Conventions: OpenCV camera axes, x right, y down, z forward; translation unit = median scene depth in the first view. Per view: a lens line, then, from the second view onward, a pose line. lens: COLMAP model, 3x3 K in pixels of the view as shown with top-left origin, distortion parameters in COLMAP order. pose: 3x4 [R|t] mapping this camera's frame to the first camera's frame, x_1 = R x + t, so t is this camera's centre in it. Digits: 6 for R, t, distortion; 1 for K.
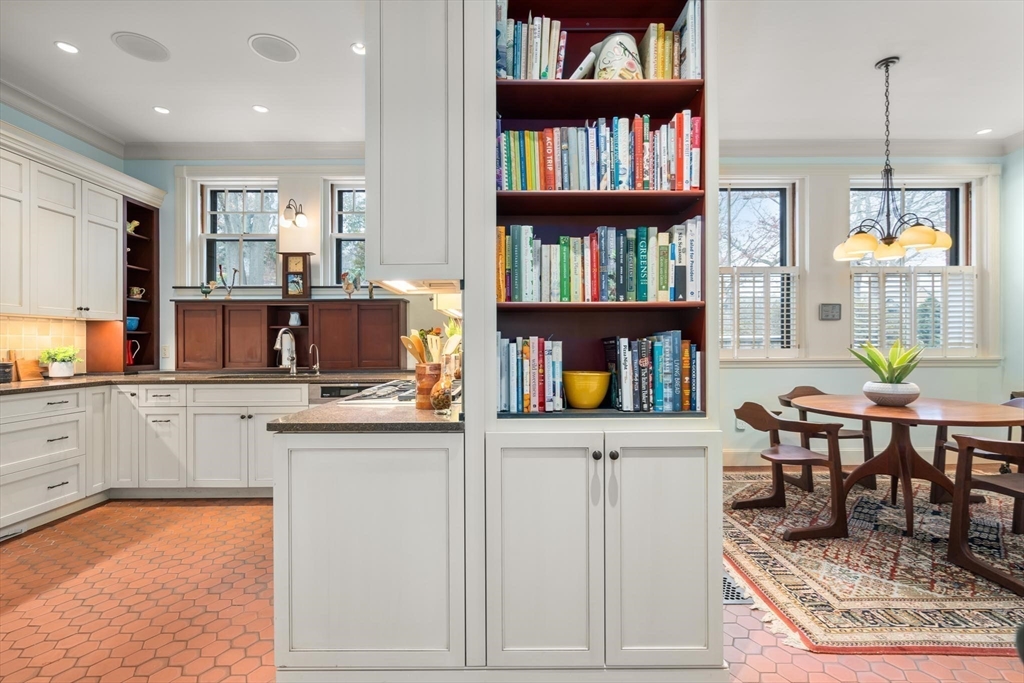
lens RADIAL K [[460.6, 0, 510.4], [0, 460.6, 344.2], [0, 0, 1]] dist [-0.005051, 0.000317]
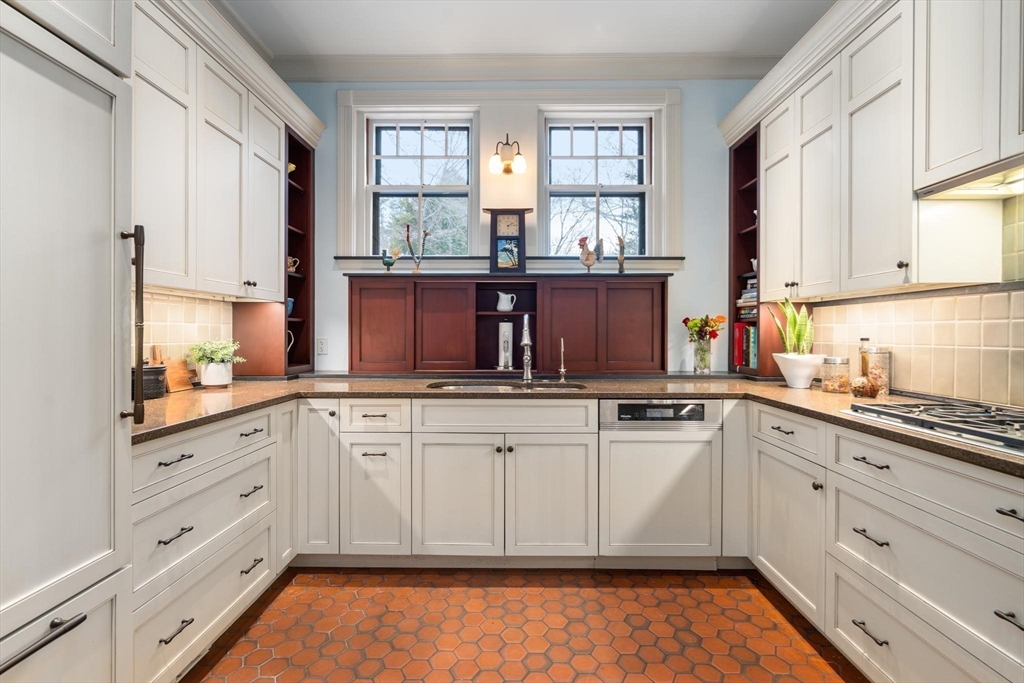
lens RADIAL K [[468.2, 0, 512.0], [0, 468.2, 336.2], [0, 0, 1]] dist [-0.004833, 0.000066]
pose [[0.999803, 0.006250, -0.018859, -0.474735], [-0.006162, 0.999970, 0.004734, -0.005247], [0.018888, -0.004617, 0.999811, 0.287931]]
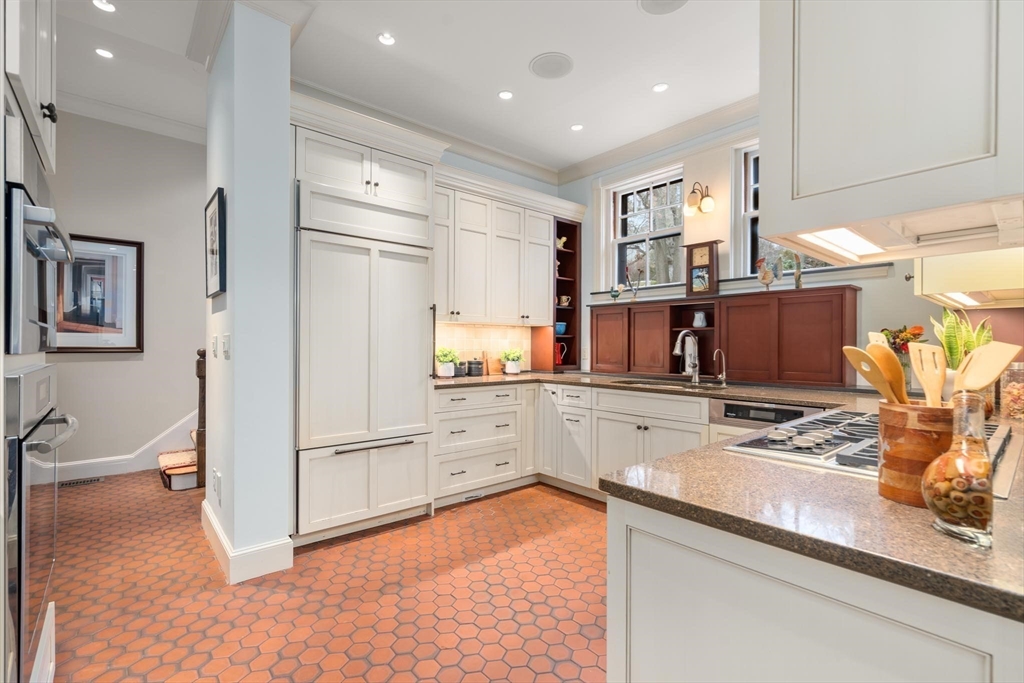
lens RADIAL K [[460.6, 0, 510.4], [0, 460.6, 344.2], [0, 0, 1]] dist [-0.005051, 0.000317]
pose [[0.648283, 0.006890, -0.761368, -0.040089], [-0.007596, 0.999968, 0.002582, -0.007955], [0.761361, 0.004109, 0.648315, 0.174004]]
